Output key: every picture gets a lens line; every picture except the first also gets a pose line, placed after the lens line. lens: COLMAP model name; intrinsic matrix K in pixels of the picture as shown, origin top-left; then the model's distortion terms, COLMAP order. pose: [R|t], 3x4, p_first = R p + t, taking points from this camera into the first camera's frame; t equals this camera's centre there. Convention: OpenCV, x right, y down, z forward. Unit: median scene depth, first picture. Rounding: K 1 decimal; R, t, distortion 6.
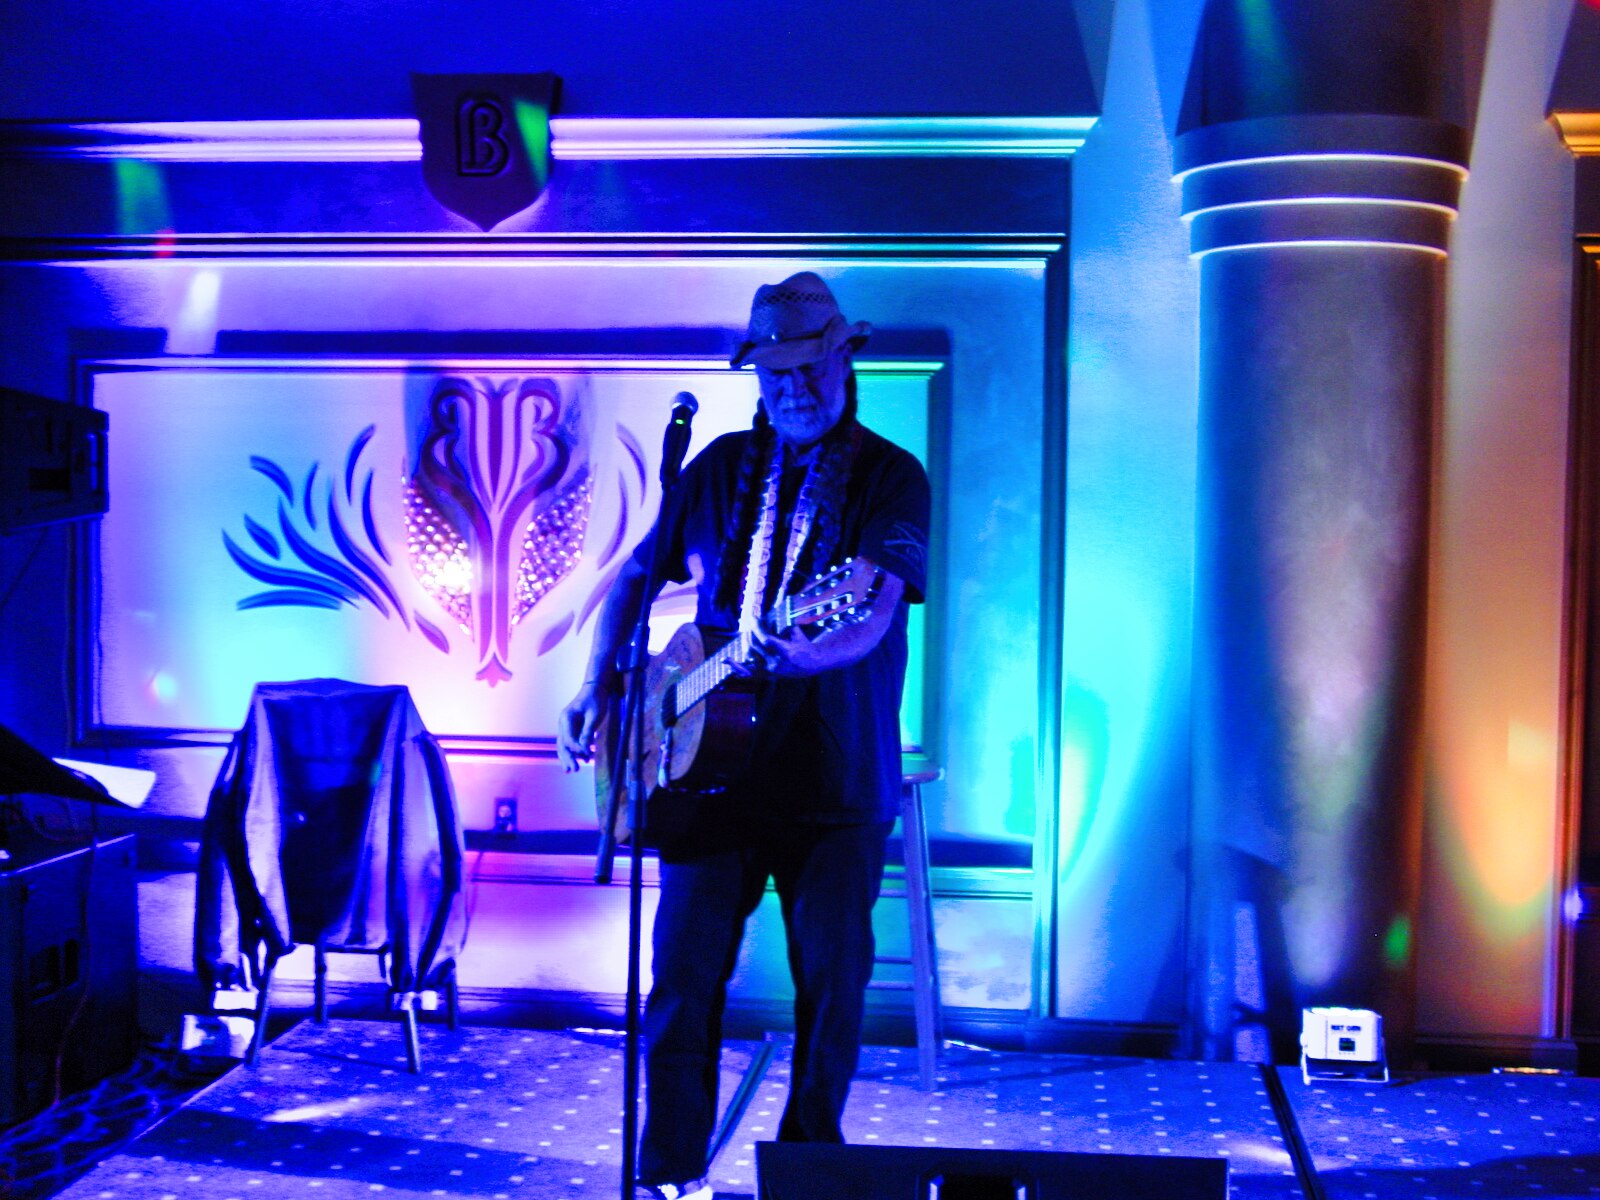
lens RADIAL K [[2452.4, 0, 801.3], [0, 2452.4, 595.5], [0, 0, 1]] dist [-0.004878, 0.000000]
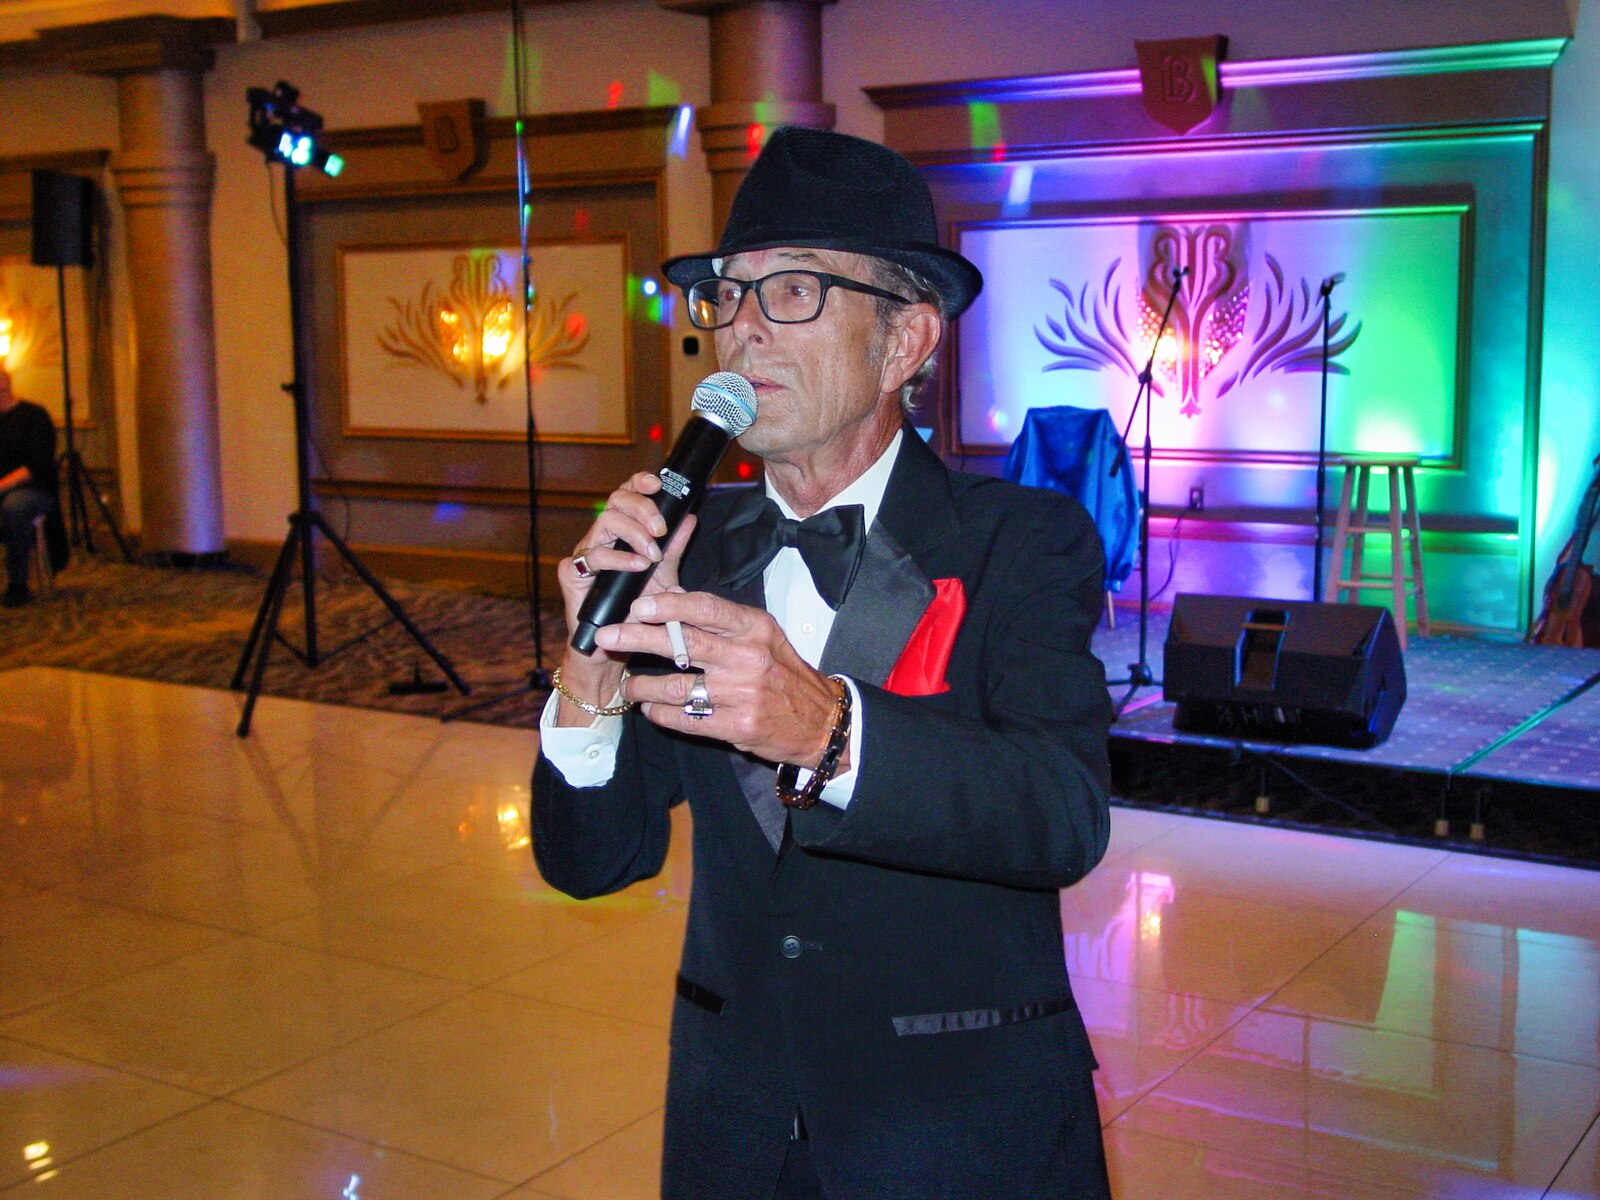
lens RADIAL K [[2178.4, 0, 798.1], [0, 2178.4, 590.9], [0, 0, 1]] dist [-0.016703, 0.000000]
pose [[0.895804, 0.034758, -0.443089, 0.288619], [-0.004321, 0.997571, 0.069519, 0.052811], [0.444429, -0.060361, 0.893778, -0.416856]]
